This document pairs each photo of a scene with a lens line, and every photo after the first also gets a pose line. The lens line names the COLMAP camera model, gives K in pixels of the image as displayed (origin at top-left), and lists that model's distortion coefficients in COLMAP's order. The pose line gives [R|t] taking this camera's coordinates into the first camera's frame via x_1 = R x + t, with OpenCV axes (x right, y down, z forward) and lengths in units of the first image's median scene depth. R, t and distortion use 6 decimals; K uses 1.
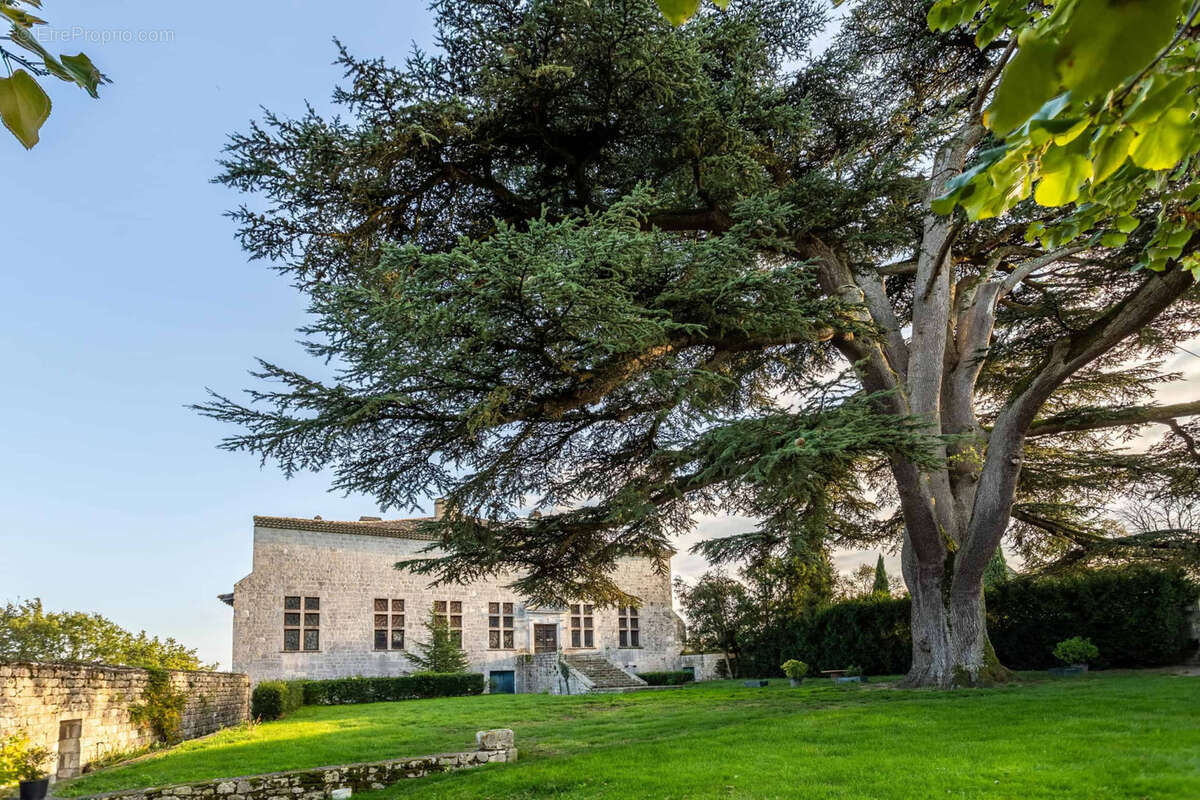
lens RADIAL K [[524.6, 0, 600.0], [0, 524.6, 400.0], [0, 0, 1]] dist [0.002862, 0.000188]
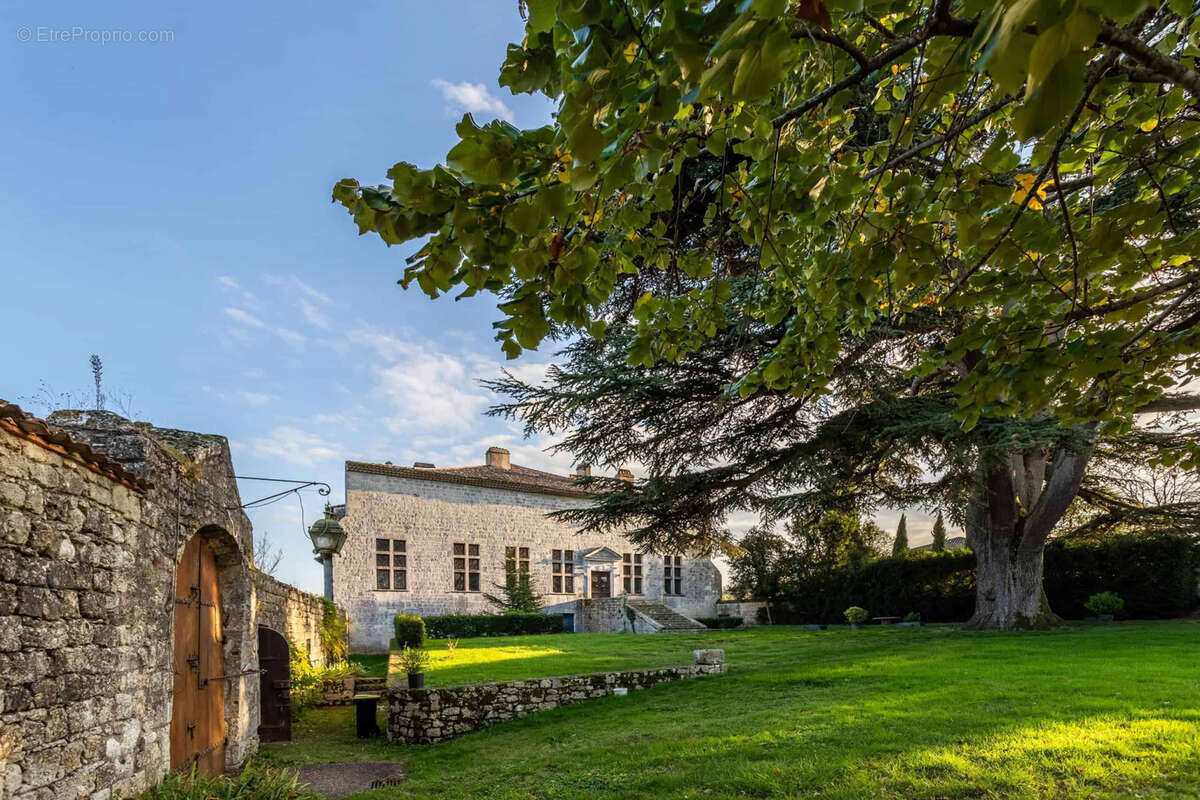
lens RADIAL K [[569.1, 0, 598.6], [0, 569.1, 384.8], [0, 0, 1]] dist [0.002775, 0.000334]
pose [[0.997460, 0.041680, 0.057763, -0.222316], [-0.046176, 0.995819, 0.078823, -0.033494], [-0.054236, -0.081290, 0.995214, -0.106042]]
